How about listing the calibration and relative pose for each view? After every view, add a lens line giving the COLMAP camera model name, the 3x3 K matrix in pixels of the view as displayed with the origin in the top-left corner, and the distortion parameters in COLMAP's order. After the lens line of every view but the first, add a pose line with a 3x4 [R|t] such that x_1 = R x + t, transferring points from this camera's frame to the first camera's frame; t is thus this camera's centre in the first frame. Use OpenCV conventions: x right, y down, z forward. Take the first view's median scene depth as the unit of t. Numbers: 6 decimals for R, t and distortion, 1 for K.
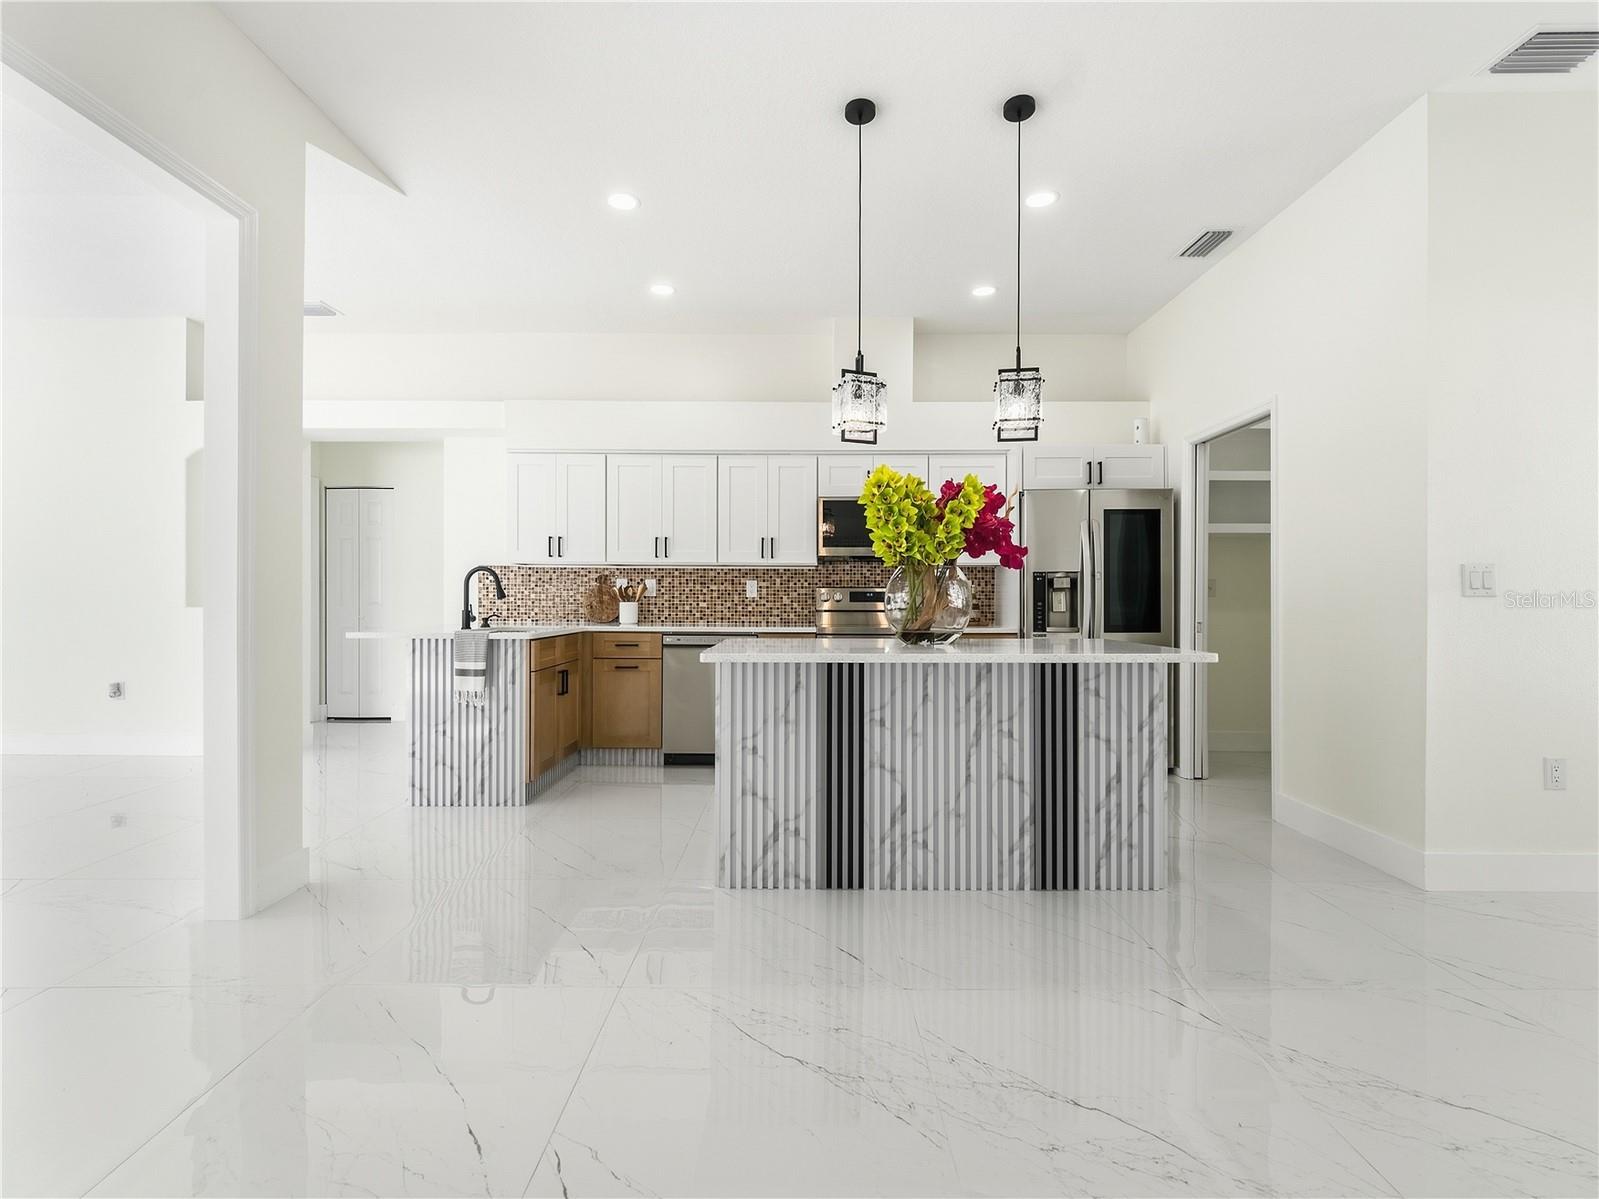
lens RADIAL K [[740.4, 0, 799.5], [0, 740.4, 599.5], [0, 0, 1]] dist [0.021745, -0.013980]
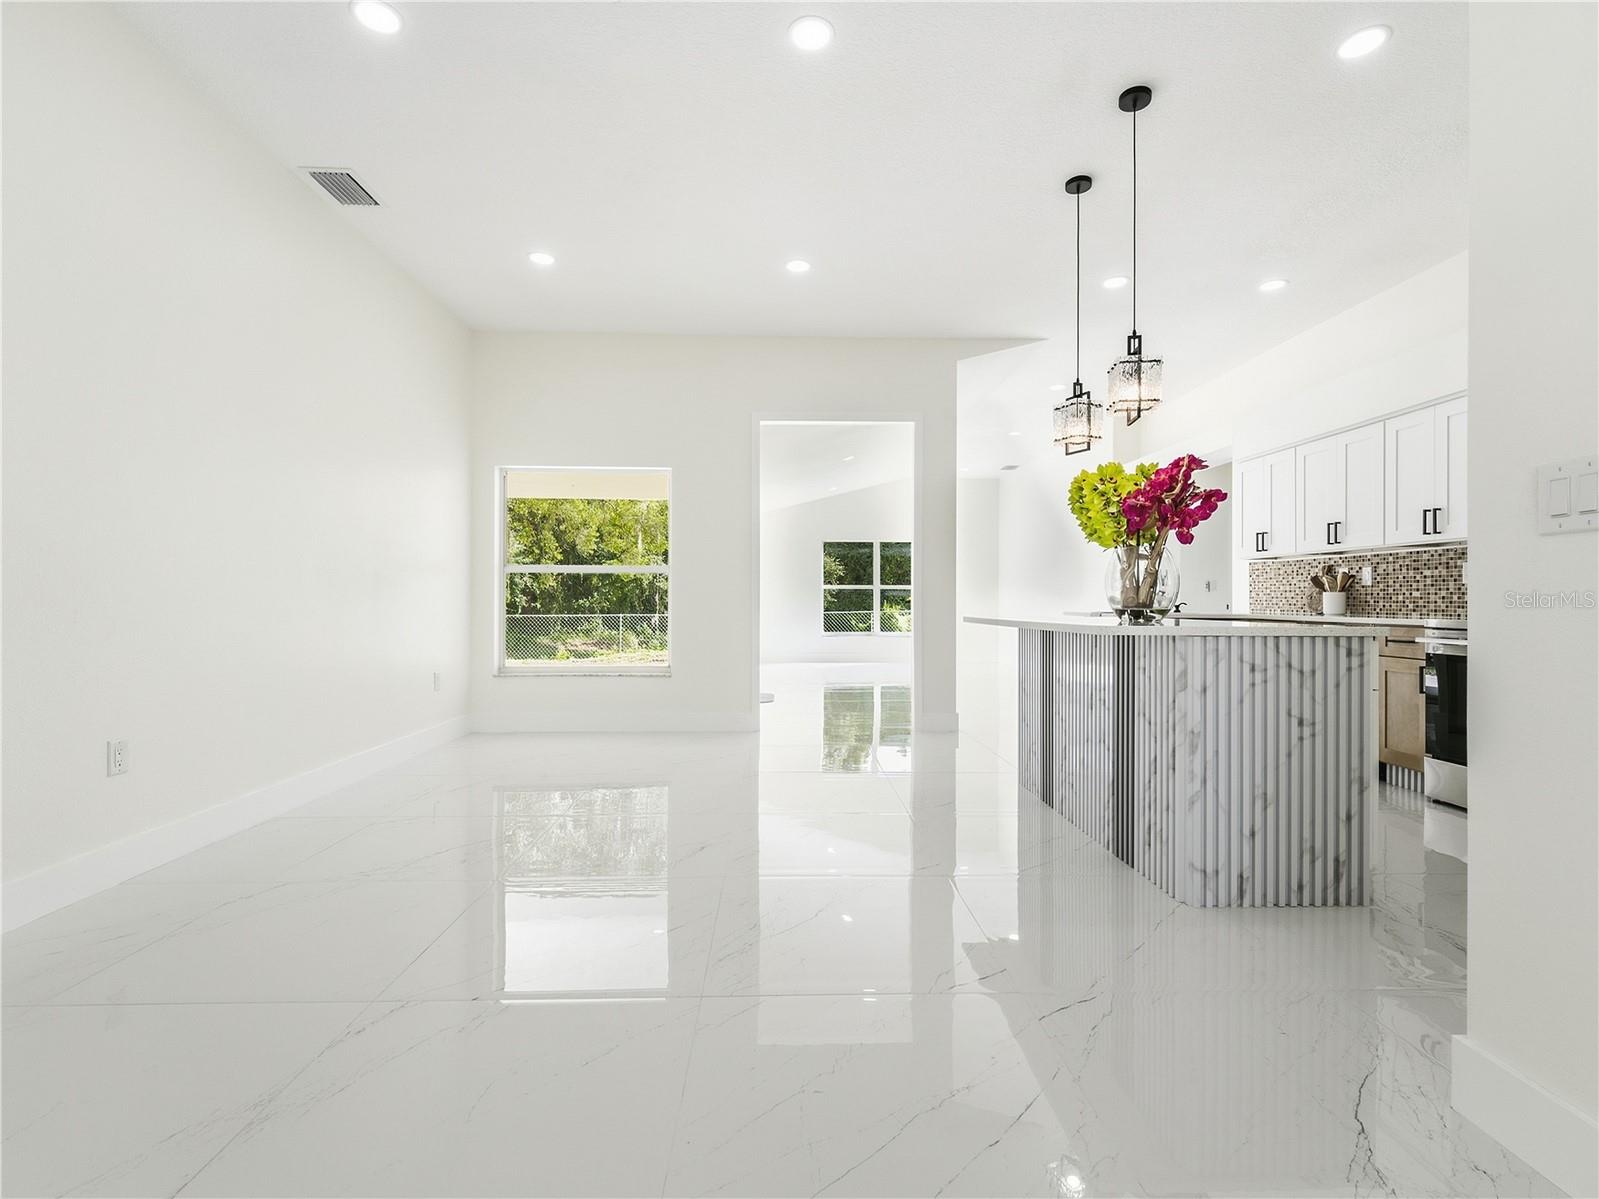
lens RADIAL K [[740.4, 0, 799.5], [0, 740.4, 599.5], [0, 0, 1]] dist [0.021745, -0.013980]
pose [[0.031902, -0.005363, -0.999477, 0.695670], [-0.005731, 0.999968, -0.005549, 0.021974], [0.999475, 0.005905, 0.031870, 0.272241]]
